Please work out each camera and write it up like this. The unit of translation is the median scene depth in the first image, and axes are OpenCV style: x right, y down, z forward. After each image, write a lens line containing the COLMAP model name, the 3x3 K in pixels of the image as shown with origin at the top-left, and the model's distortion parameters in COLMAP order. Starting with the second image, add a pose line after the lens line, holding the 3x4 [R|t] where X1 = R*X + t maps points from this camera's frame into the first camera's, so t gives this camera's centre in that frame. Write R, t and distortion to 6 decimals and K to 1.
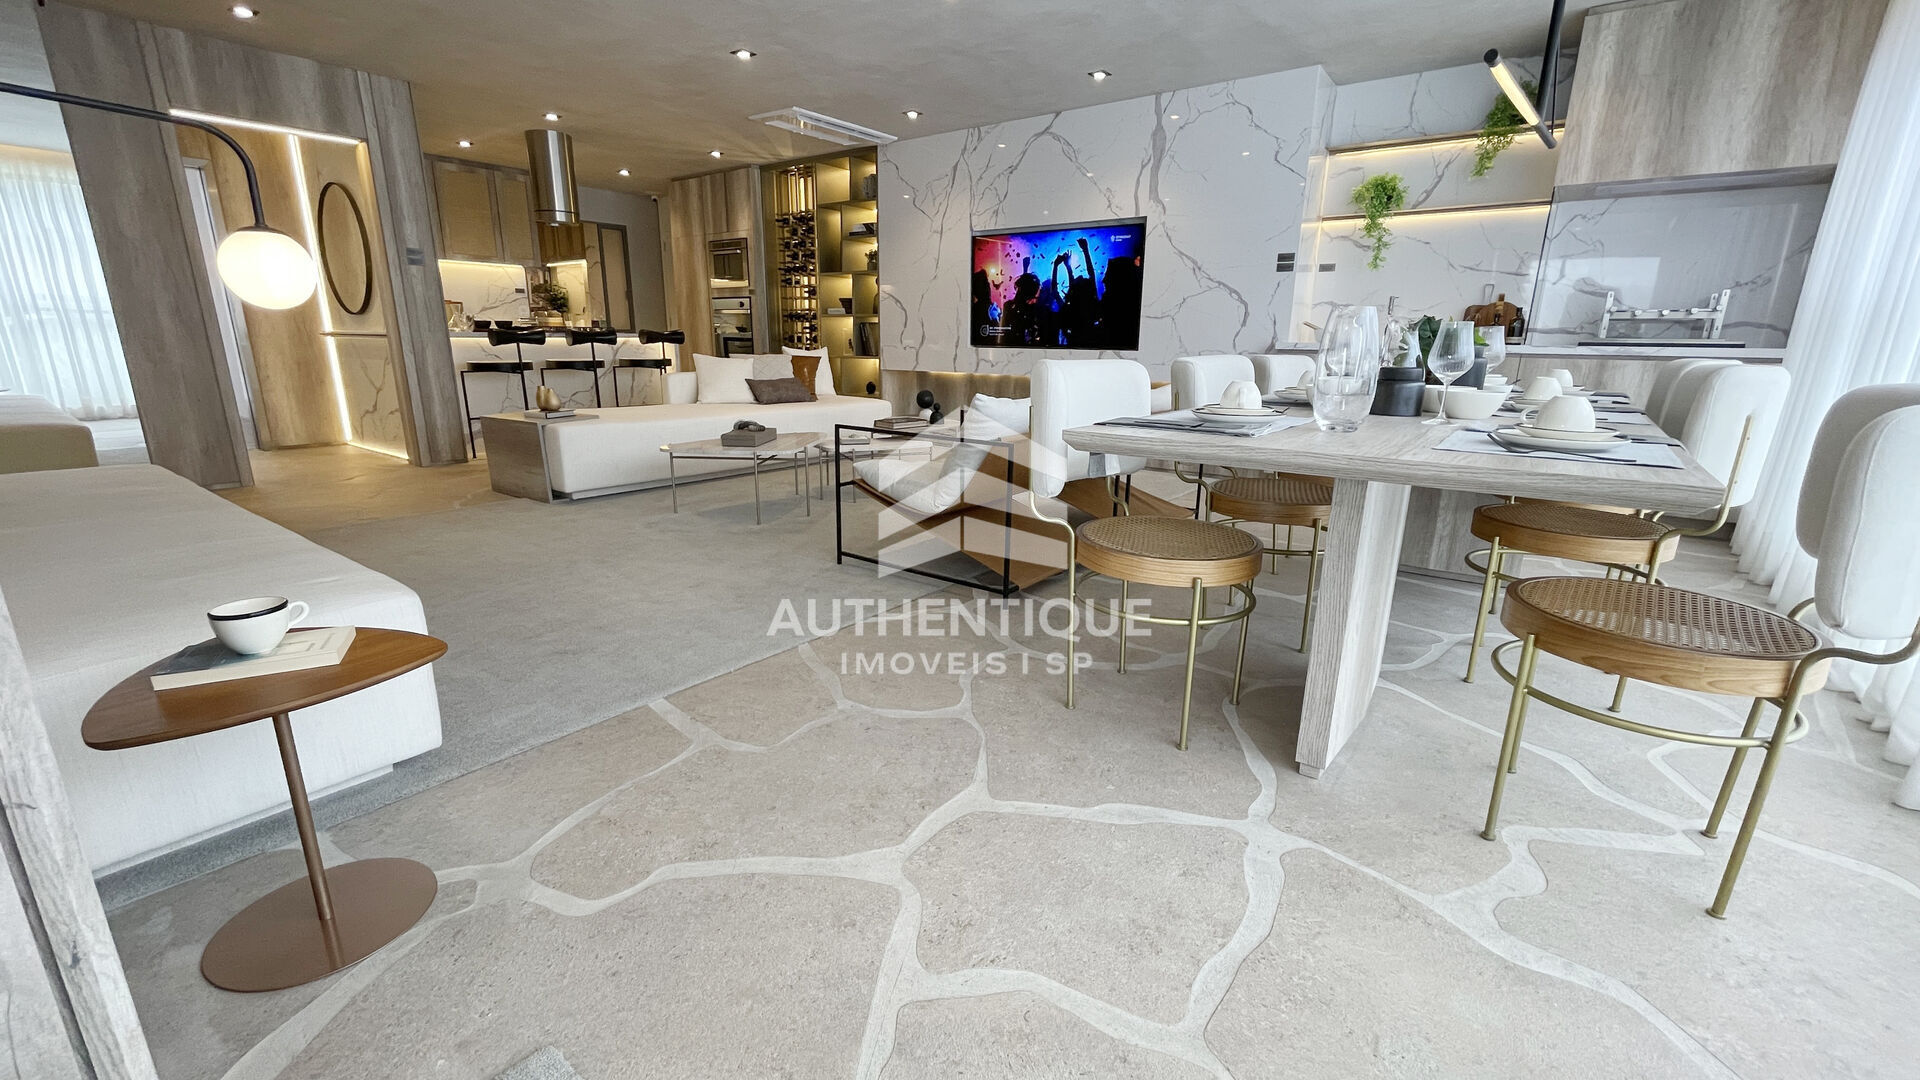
lens RADIAL K [[781.0, 0, 958.1], [0, 781.0, 544.6], [0, 0, 1]] dist [-0.001747, -0.000349]
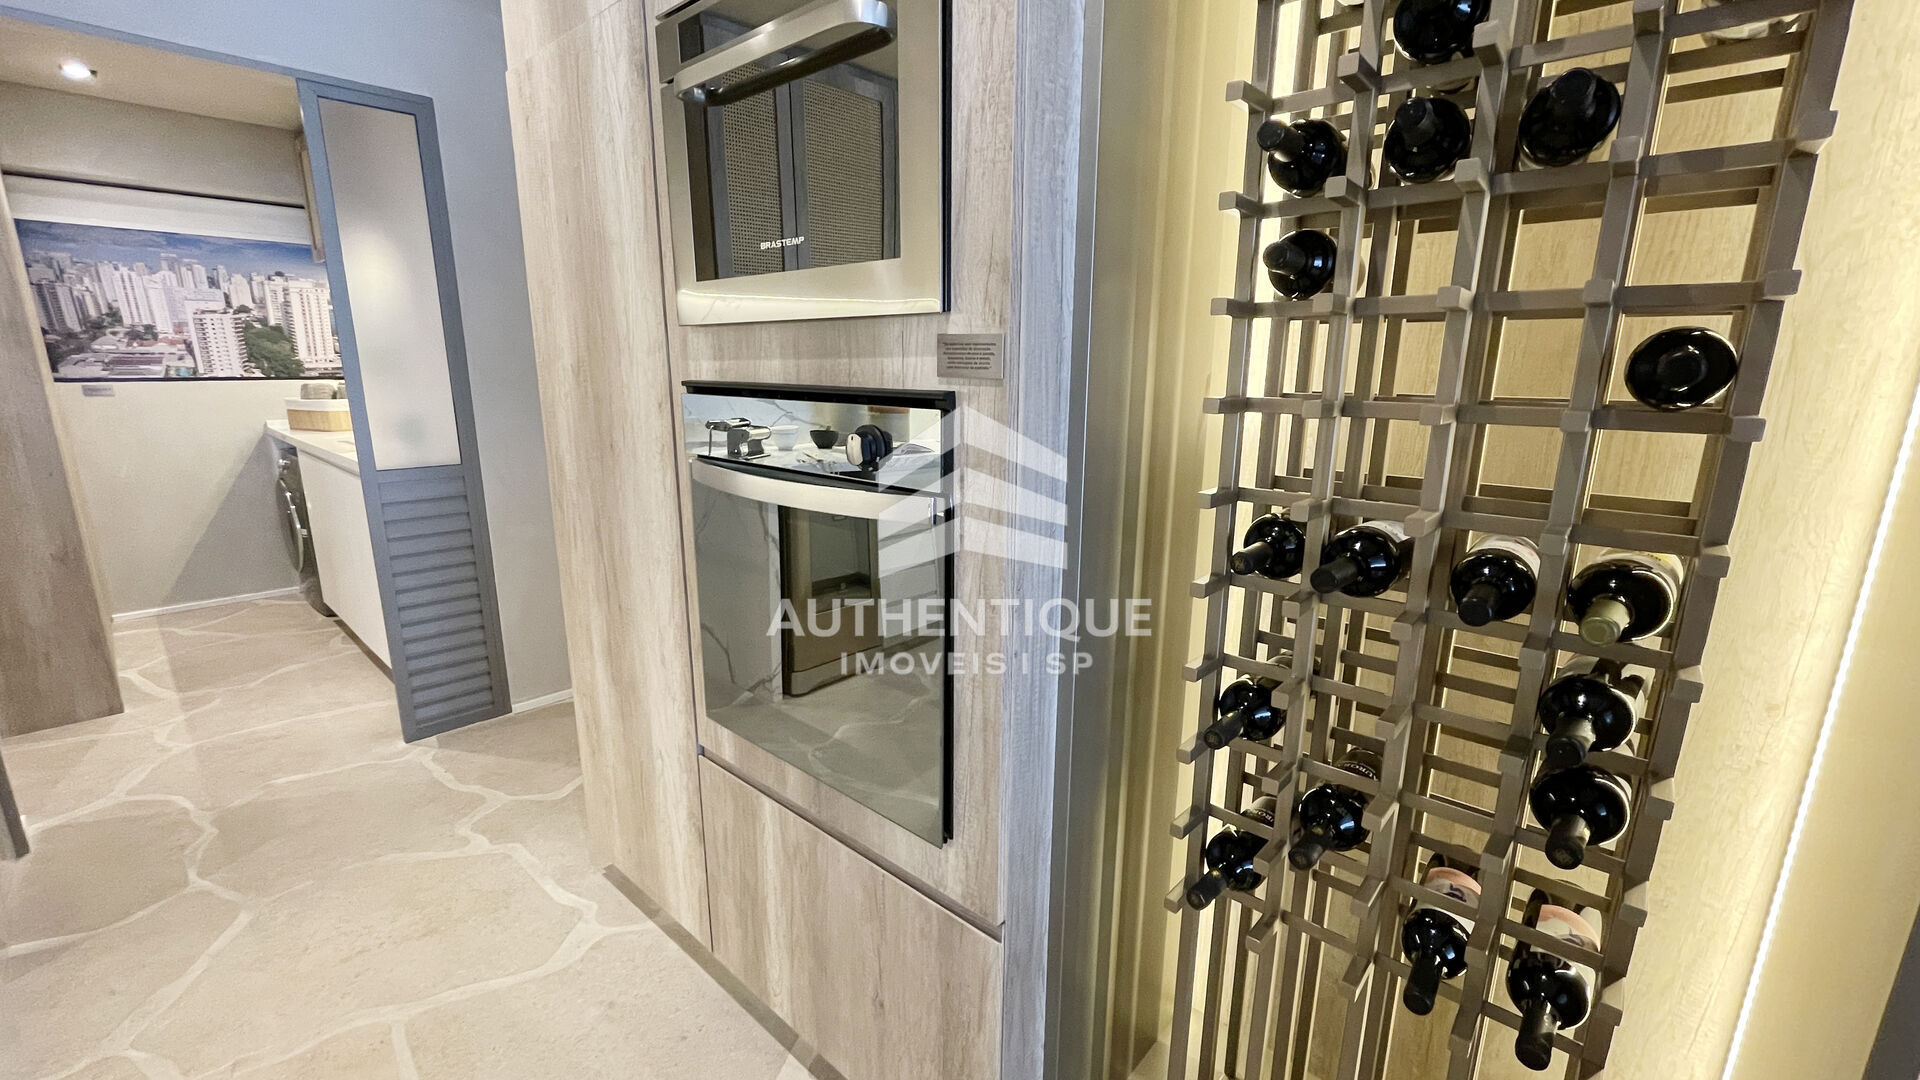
lens RADIAL K [[781.0, 0, 958.1], [0, 781.0, 544.6], [0, 0, 1]] dist [-0.001747, -0.000349]
pose [[0.996467, 0.016878, -0.082275, -0.416826], [-0.019582, 0.999290, -0.032173, -0.475320], [0.081674, 0.033670, 0.996090, 1.440931]]
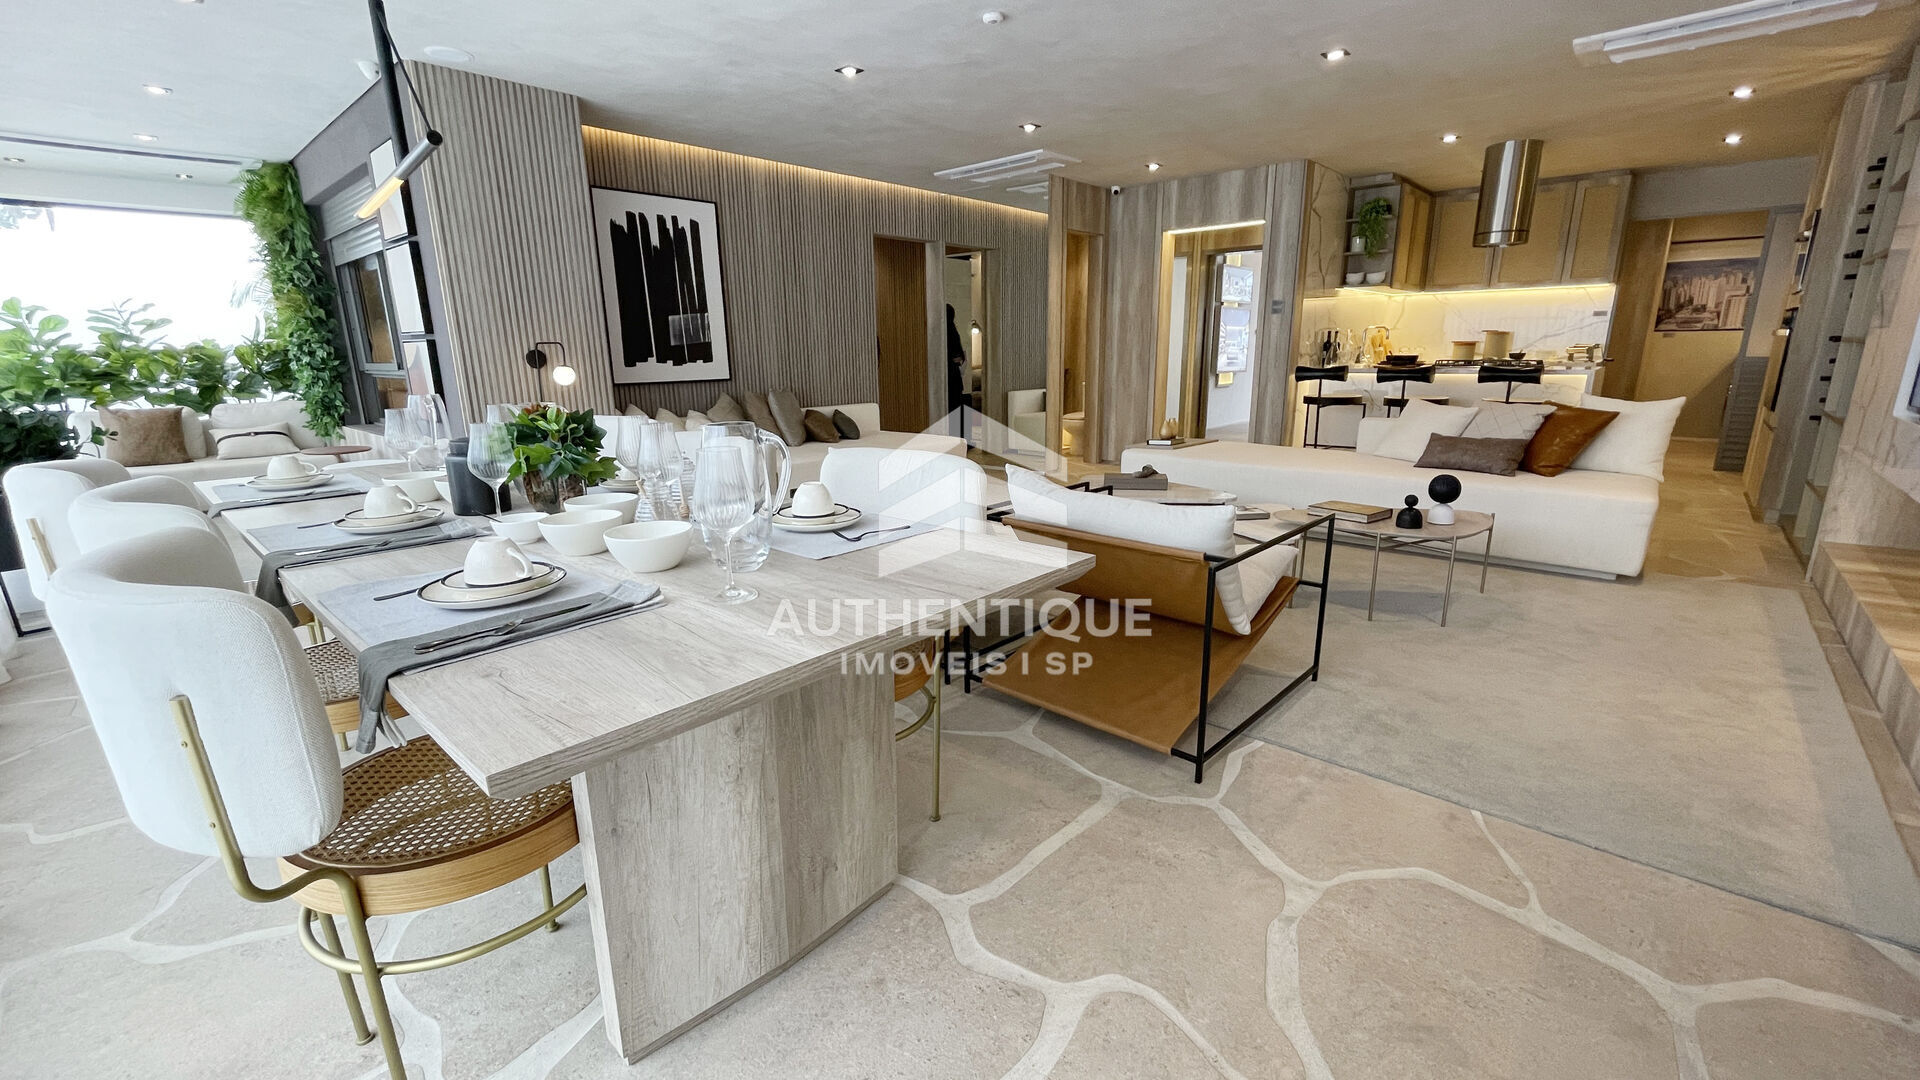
lens RADIAL K [[786.2, 0, 957.0], [0, 786.2, 545.3], [0, 0, 1]] dist [-0.002789, 0.000083]
pose [[-0.088405, 0.232999, -0.968450, 0.681484], [-0.244908, 0.937327, 0.247868, -0.225564], [0.965507, 0.259094, -0.025801, 0.720371]]
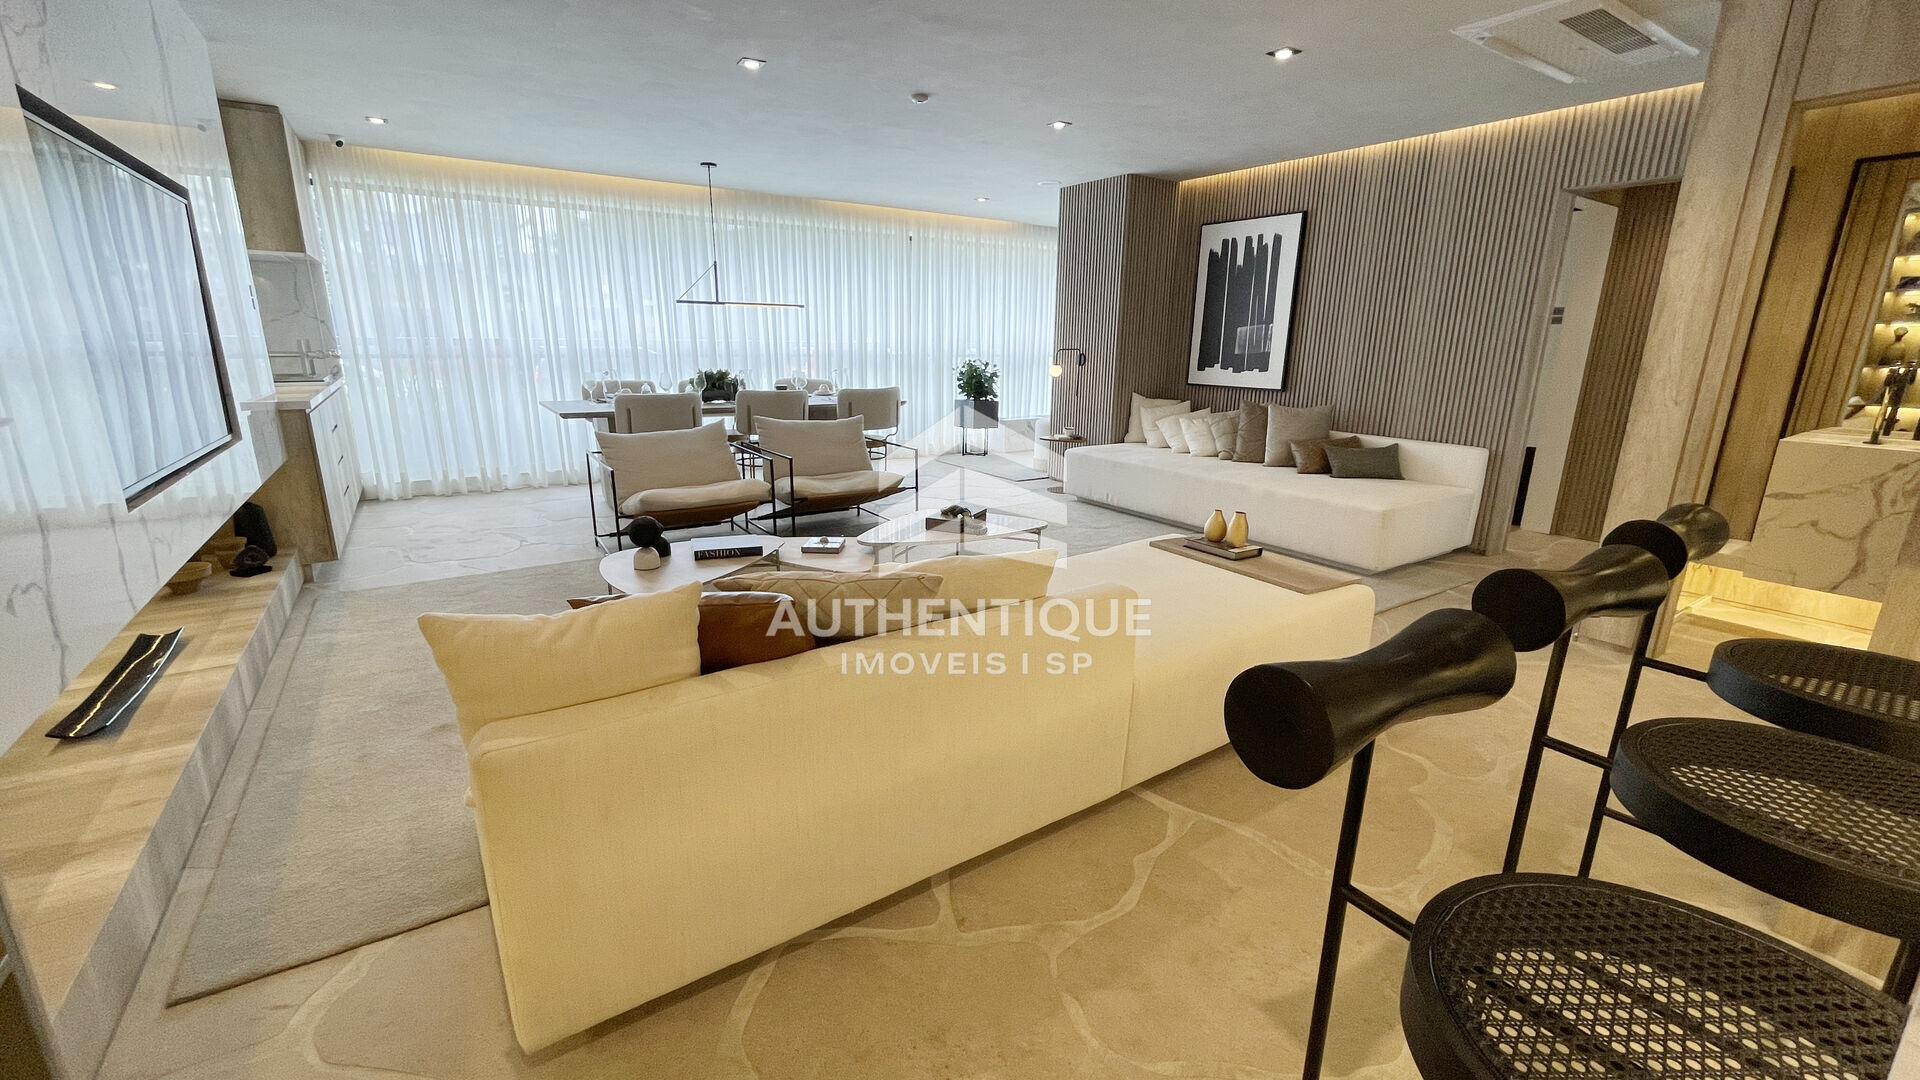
lens RADIAL K [[781.0, 0, 958.1], [0, 781.0, 544.6], [0, 0, 1]] dist [-0.001747, -0.000349]
pose [[-0.945364, -0.107051, 0.307939, -0.486834], [0.060053, 0.871209, 0.487226, -0.491714], [-0.320437, 0.479099, -0.817181, 1.550488]]
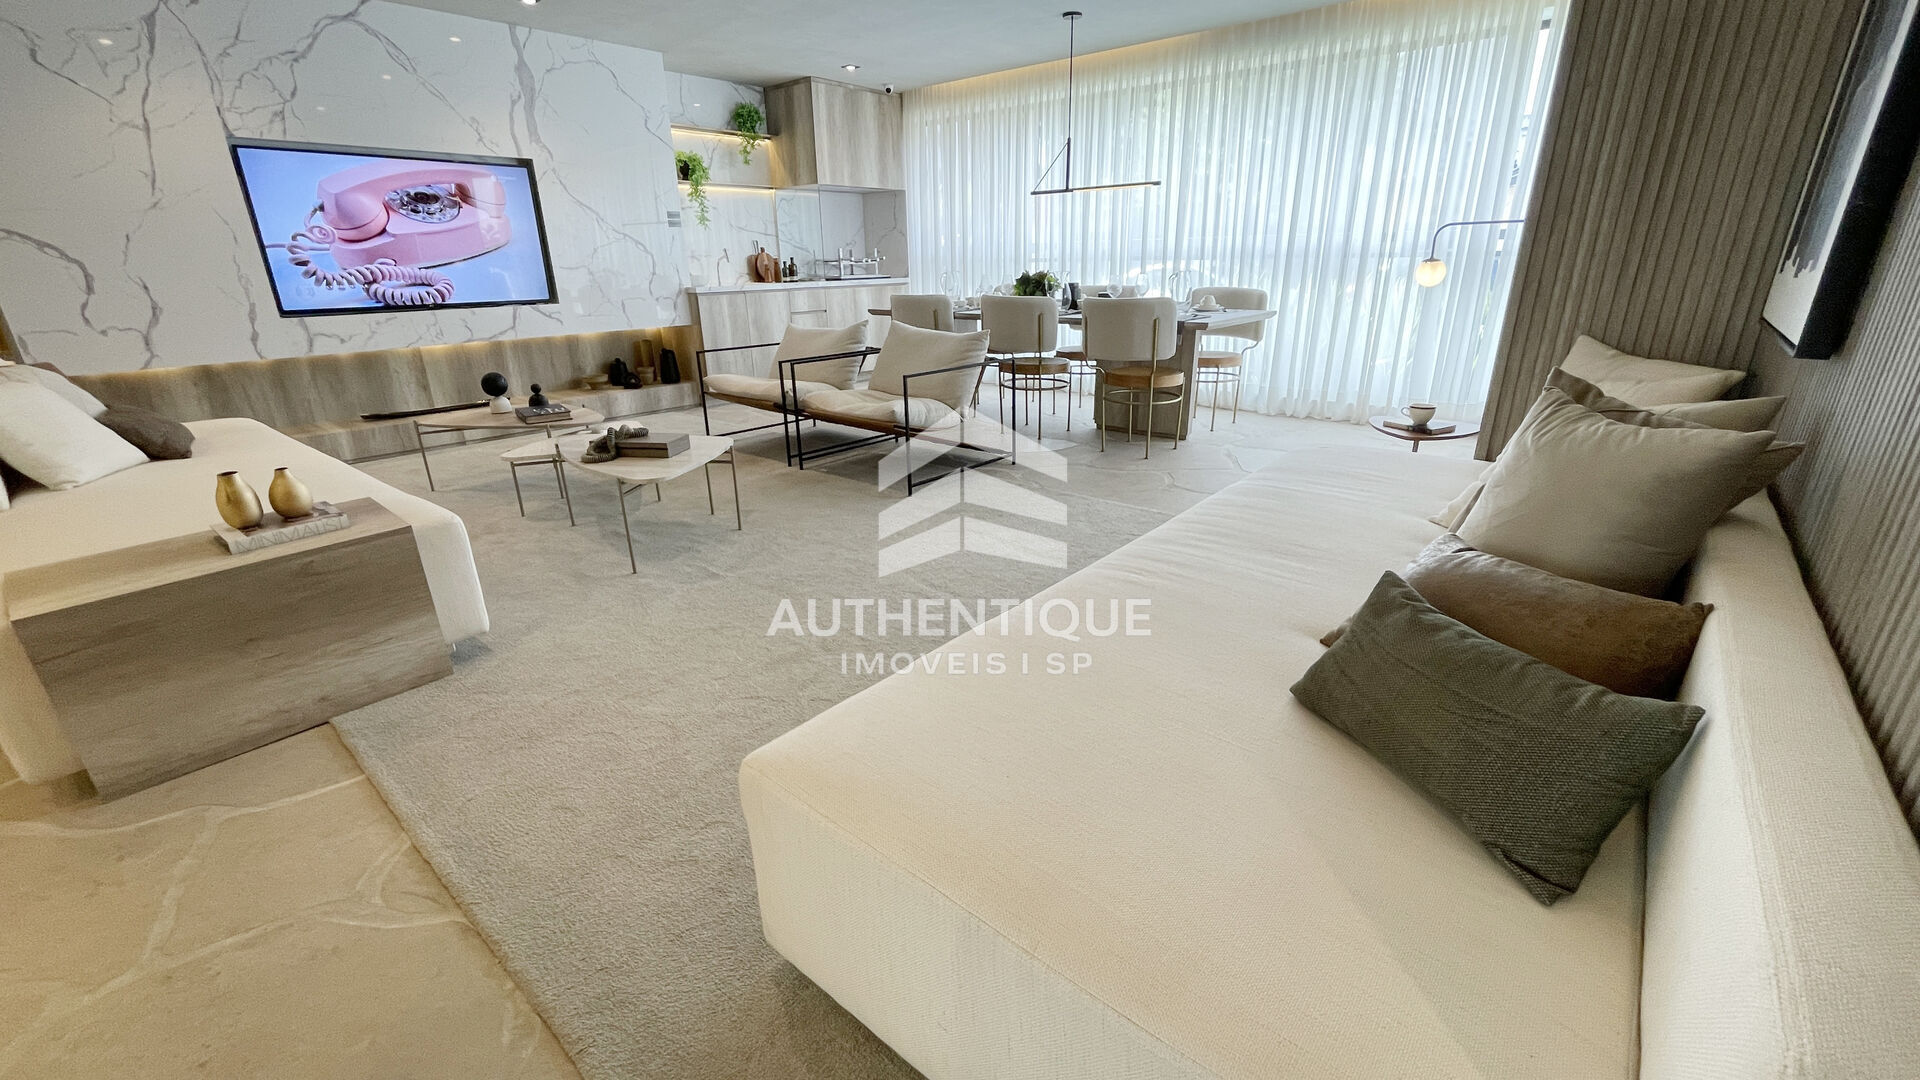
lens RADIAL K [[779.7, 0, 957.4], [0, 779.7, 543.8], [0, 0, 1]] dist [-0.000542, -0.000482]
pose [[0.060744, -0.354139, 0.933218, -0.868555], [0.275254, 0.904636, 0.325376, -0.186252], [-0.959451, 0.237107, 0.152430, 0.534401]]
